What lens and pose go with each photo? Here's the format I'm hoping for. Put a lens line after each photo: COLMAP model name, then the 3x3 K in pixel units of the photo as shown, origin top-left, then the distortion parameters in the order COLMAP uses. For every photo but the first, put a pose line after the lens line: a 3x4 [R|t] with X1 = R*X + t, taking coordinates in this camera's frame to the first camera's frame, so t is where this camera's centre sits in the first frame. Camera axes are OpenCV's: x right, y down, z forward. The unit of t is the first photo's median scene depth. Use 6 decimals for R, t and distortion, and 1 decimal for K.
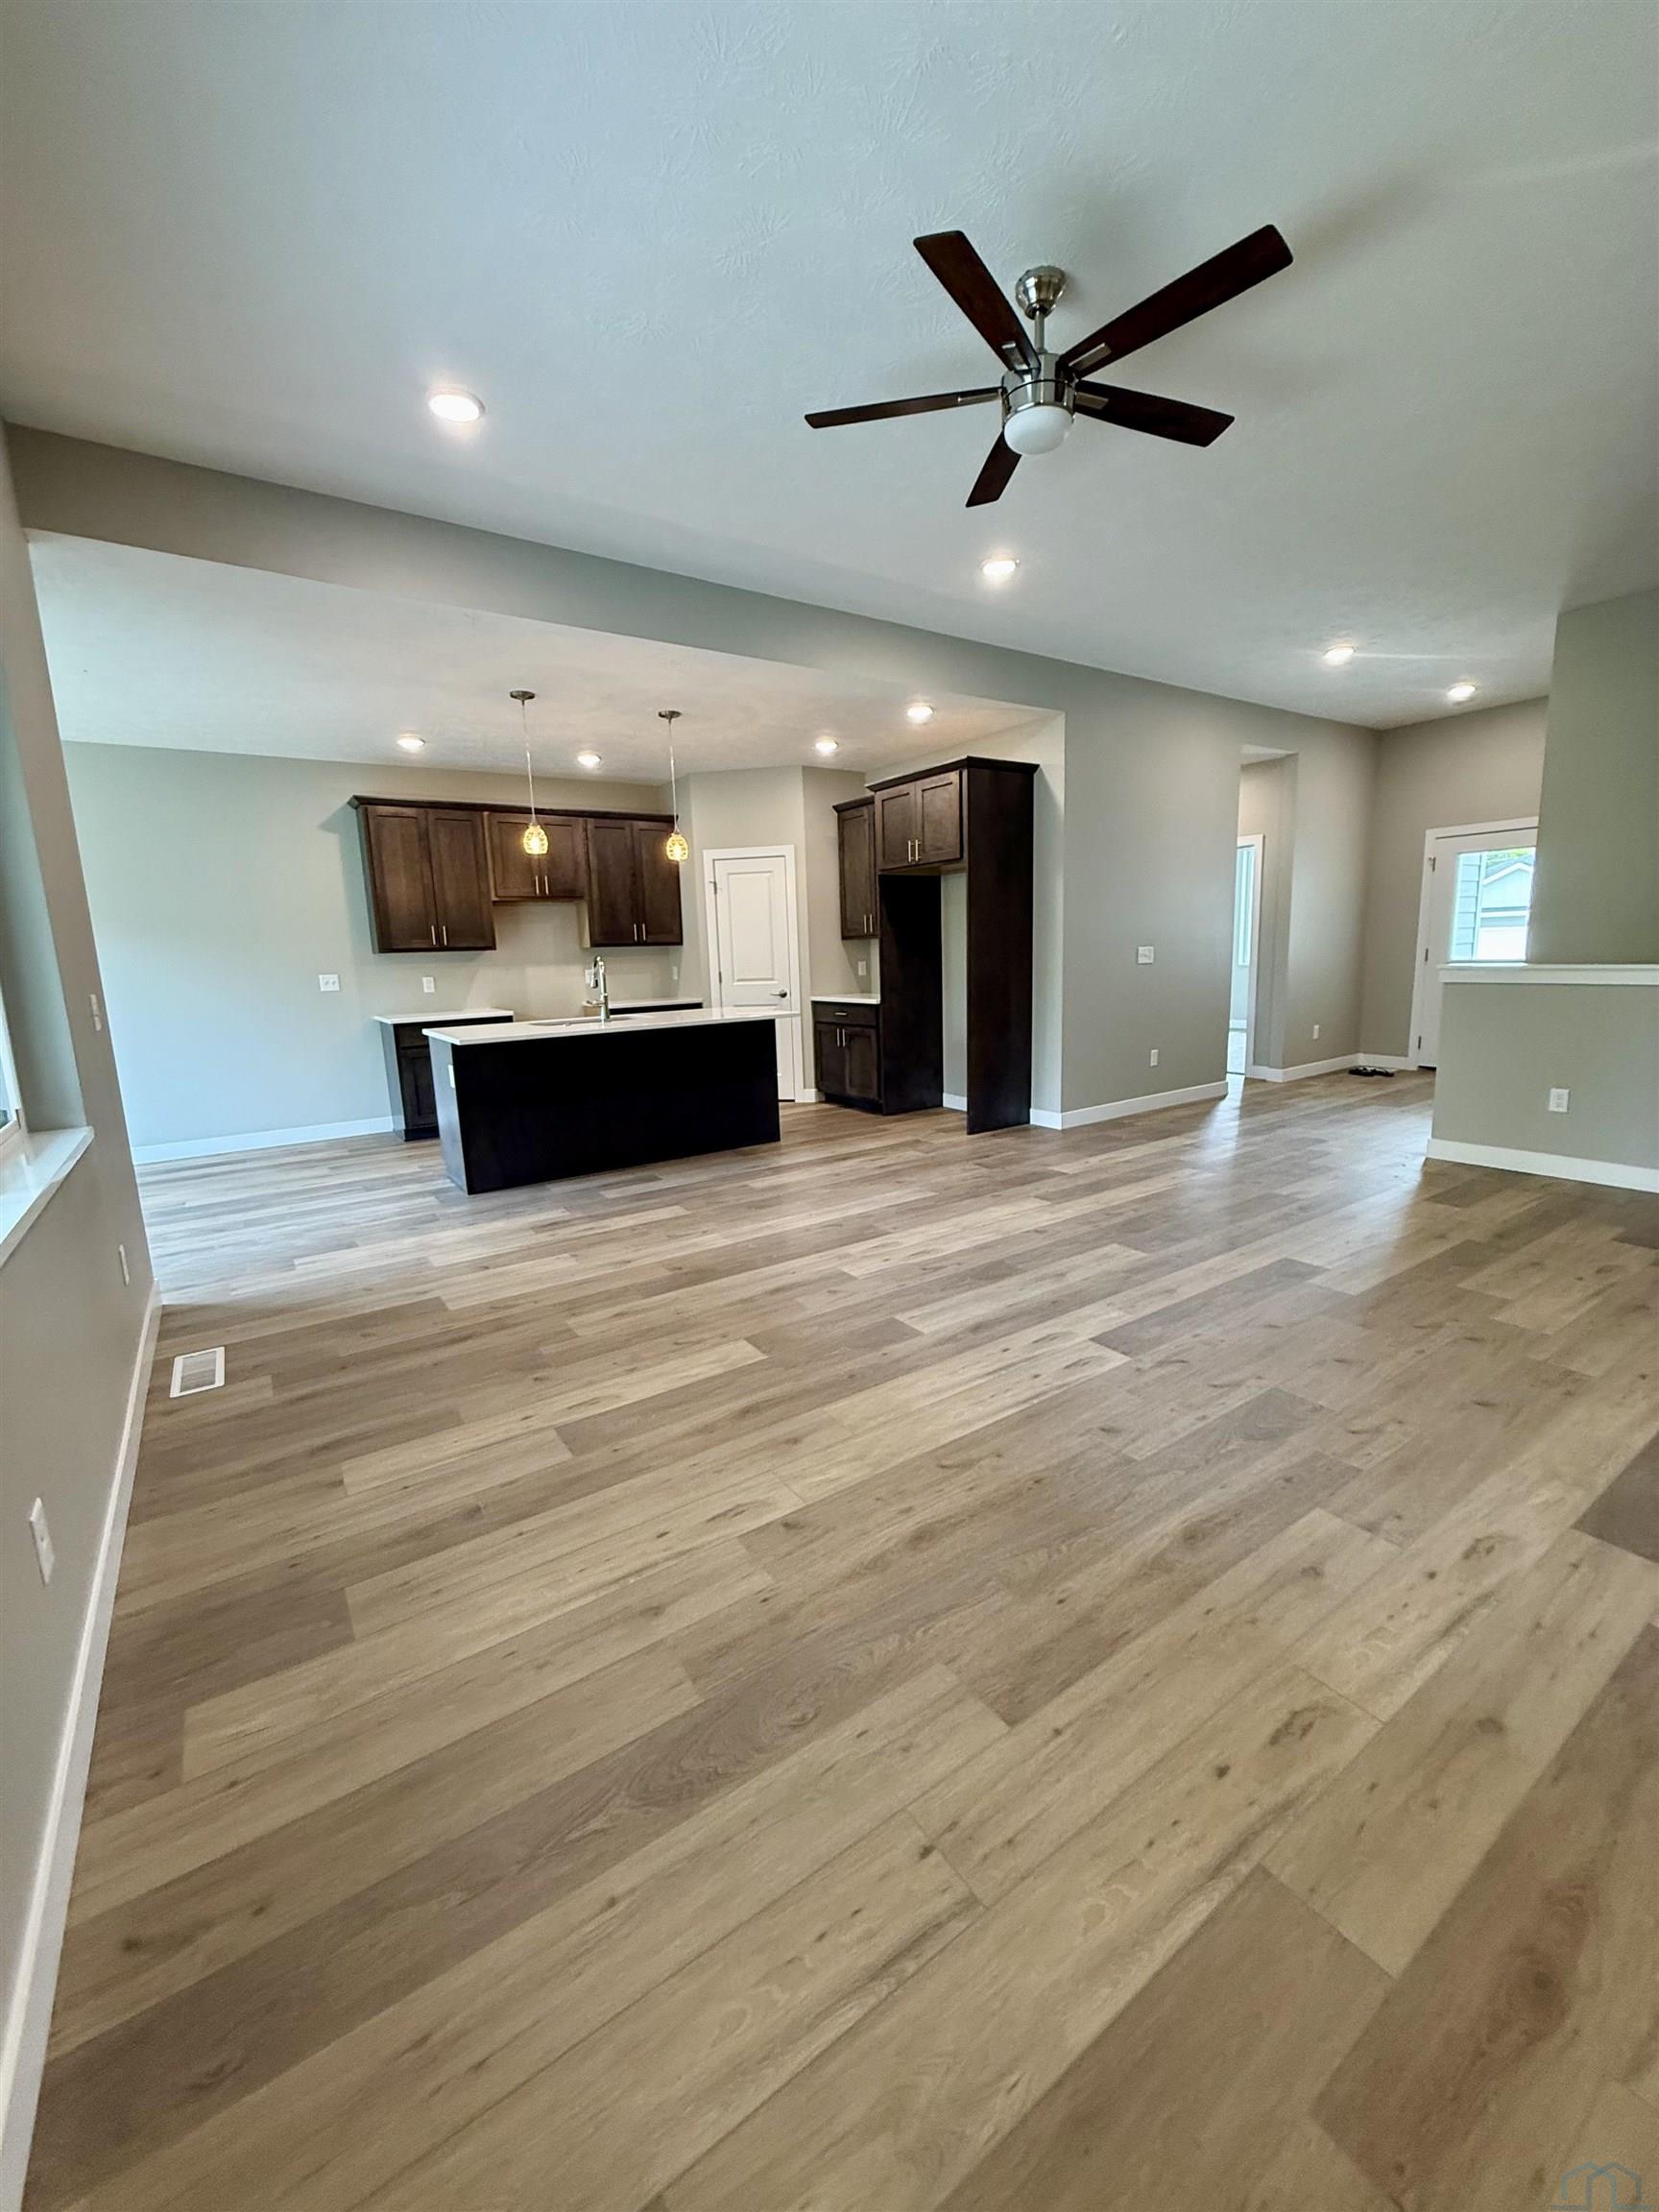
lens RADIAL K [[889.0, 0, 826.9], [0, 889.0, 1099.0], [0, 0, 1]] dist [0.000081, 0.000099]
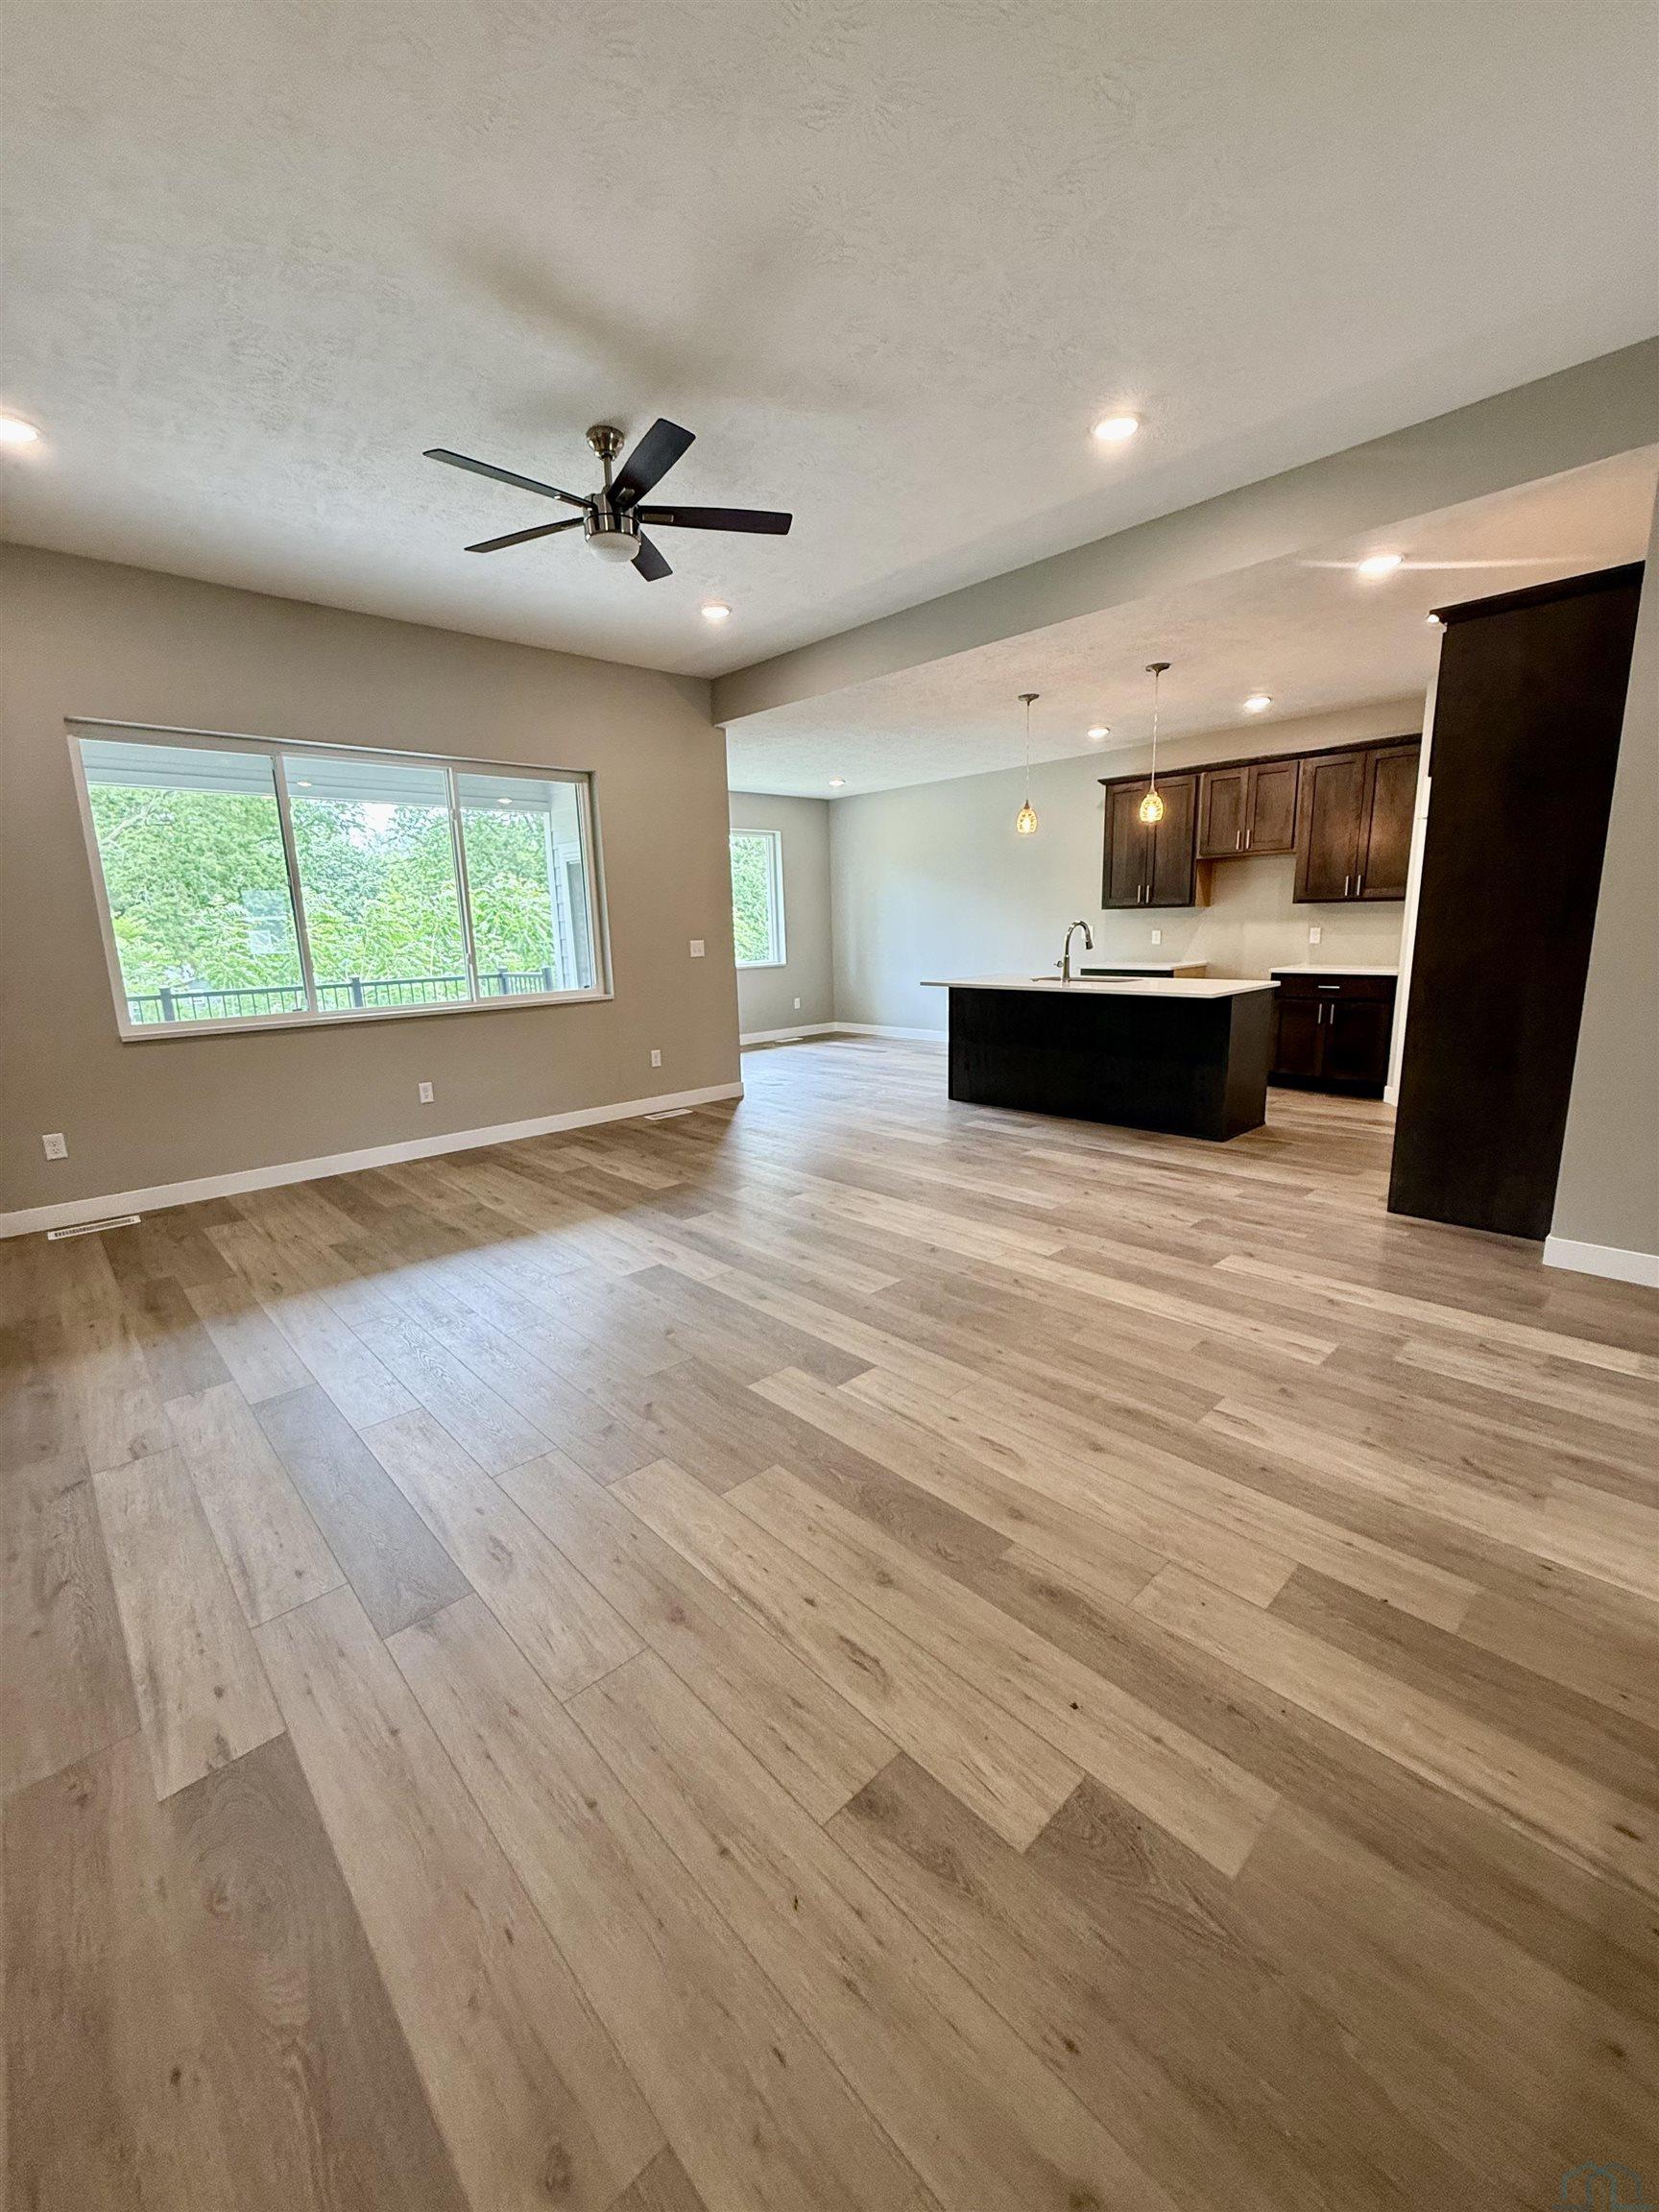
lens RADIAL K [[889.0, 0, 826.9], [0, 889.0, 1099.0], [0, 0, 1]] dist [0.000081, 0.000099]
pose [[0.148616, 0.222572, -0.963522, 1.132020], [-0.144599, 0.968761, 0.201479, -0.177630], [0.978266, 0.109381, 0.176157, 0.766783]]
